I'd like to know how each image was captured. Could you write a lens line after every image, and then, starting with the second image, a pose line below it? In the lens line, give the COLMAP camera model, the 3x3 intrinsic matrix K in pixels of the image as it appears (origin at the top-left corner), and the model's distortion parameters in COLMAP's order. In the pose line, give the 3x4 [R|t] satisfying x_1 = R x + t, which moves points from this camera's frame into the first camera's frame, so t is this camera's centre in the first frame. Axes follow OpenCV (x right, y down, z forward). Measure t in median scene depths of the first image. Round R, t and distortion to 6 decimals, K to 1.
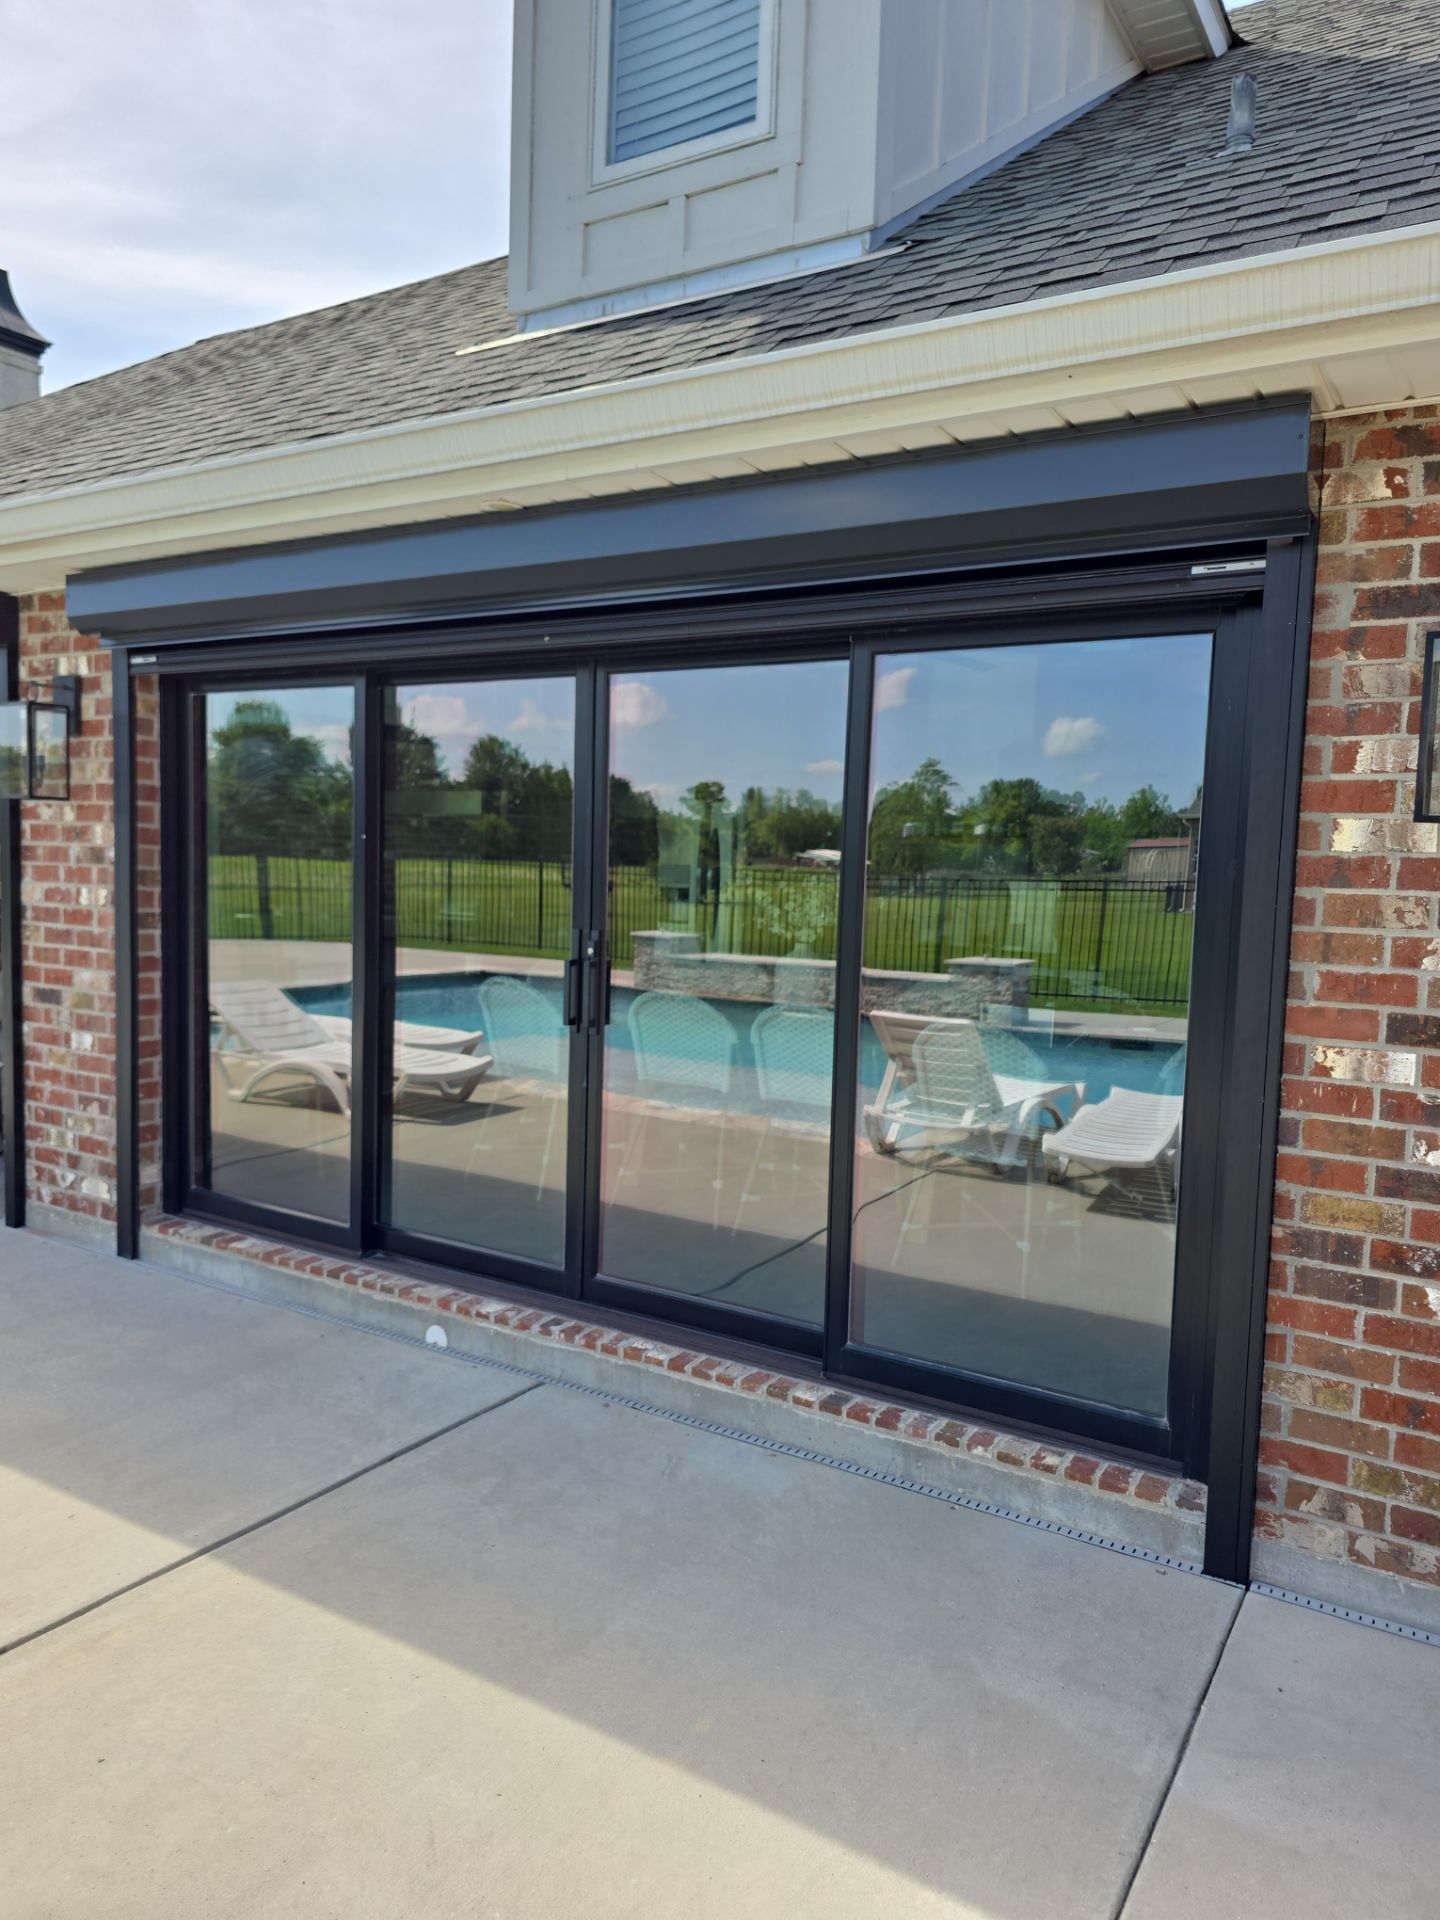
lens RADIAL K [[1333.1, 0, 711.3], [0, 1333.1, 985.9], [0, 0, 1]] dist [0.055372, -0.054503]
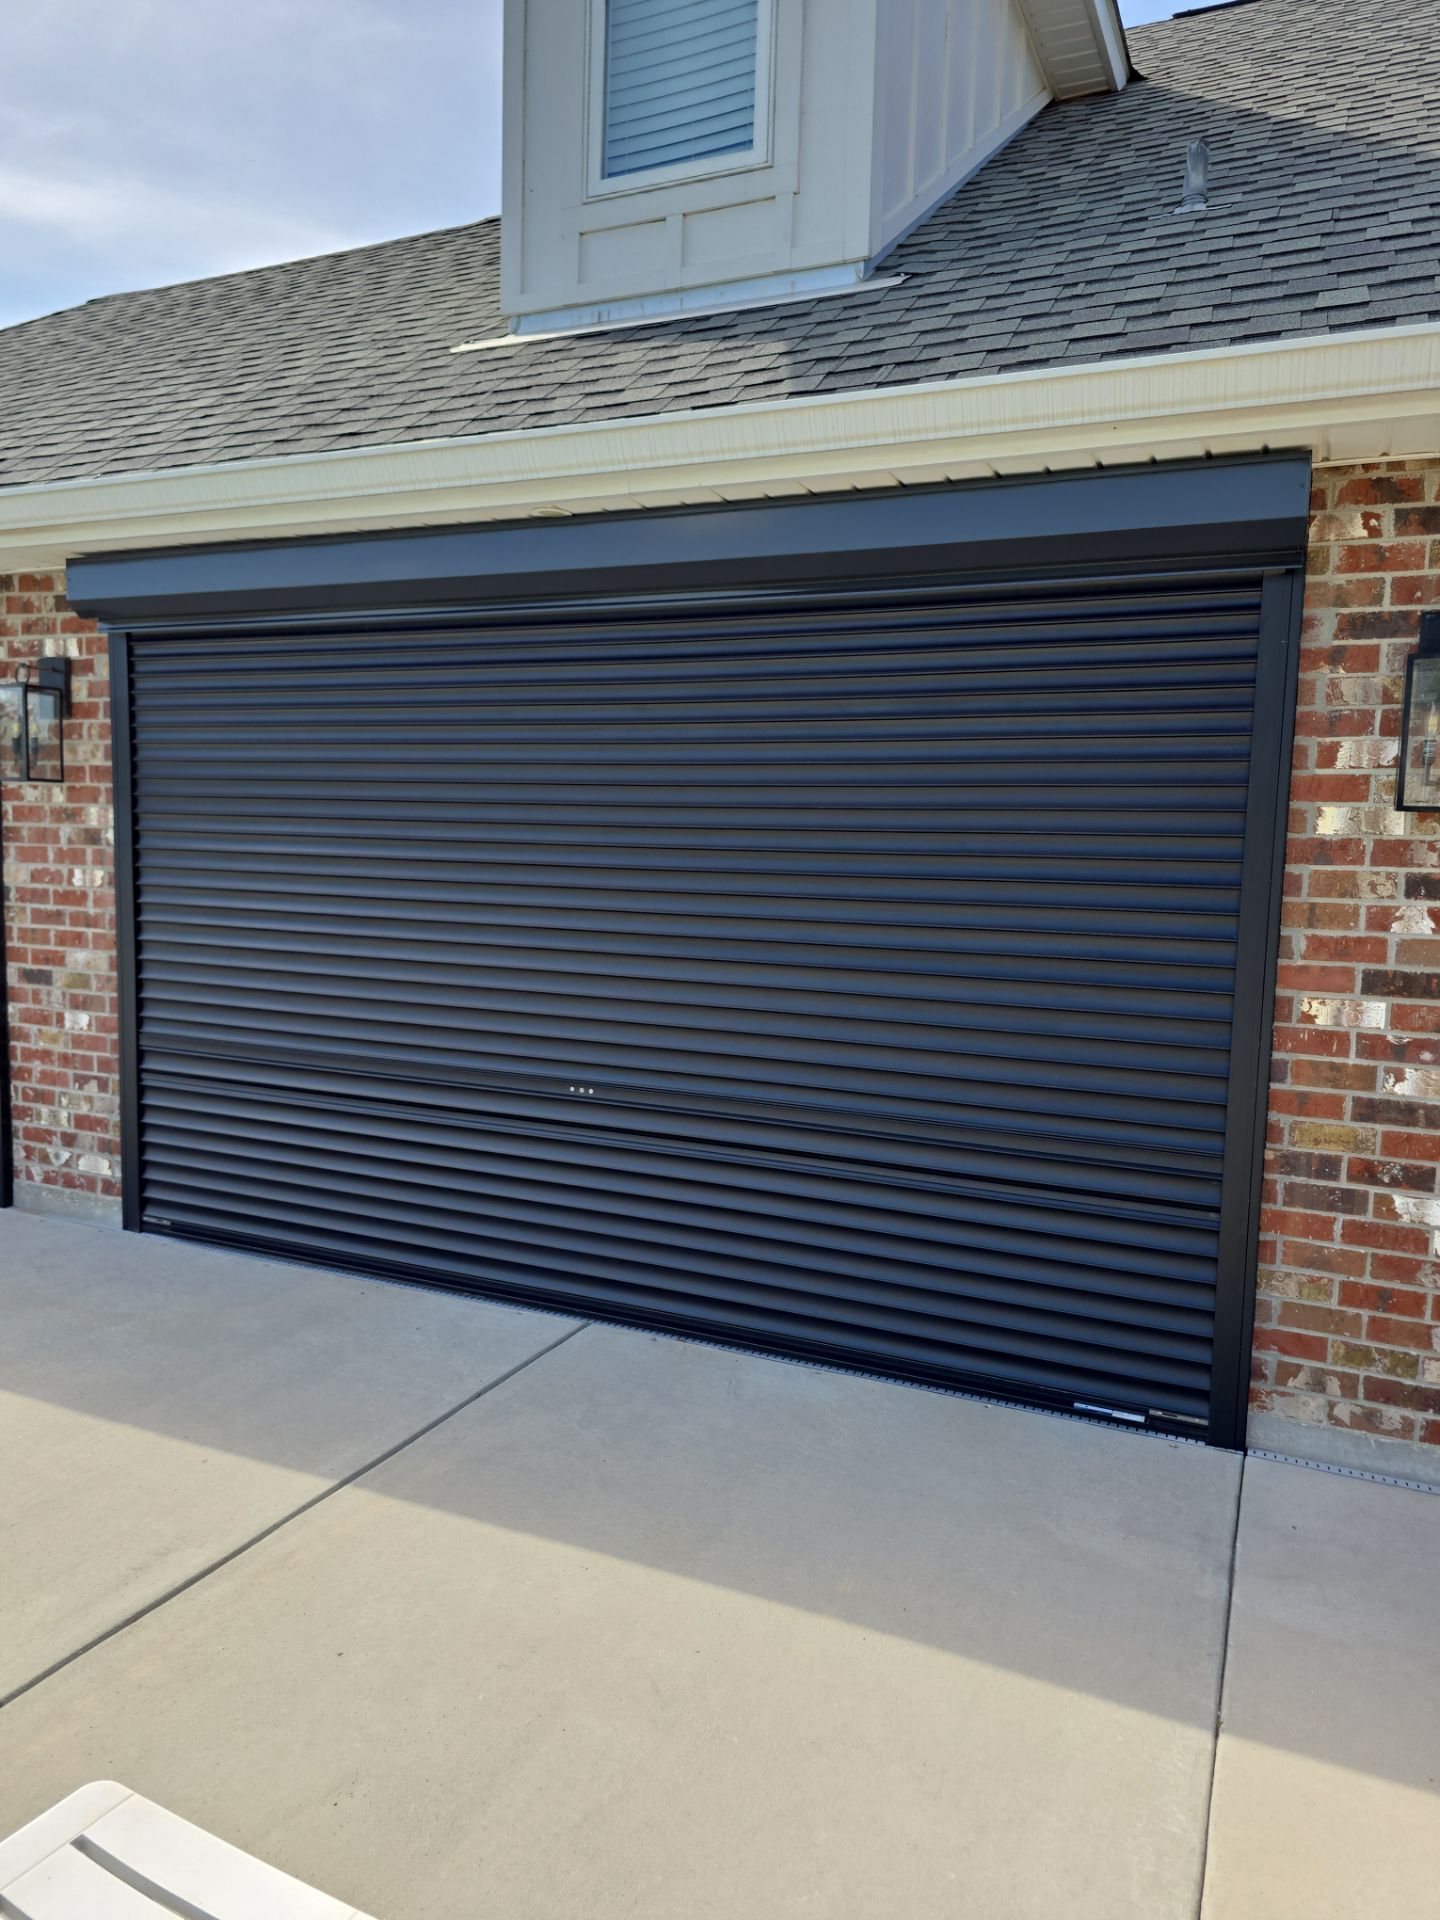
lens RADIAL K [[1333.1, 0, 711.3], [0, 1333.1, 985.9], [0, 0, 1]] dist [0.055372, -0.054503]
pose [[0.991723, -0.020737, 0.126712, -0.216188], [0.017455, 0.999484, 0.026957, -0.007044], [-0.127206, -0.024522, 0.991573, -0.111433]]
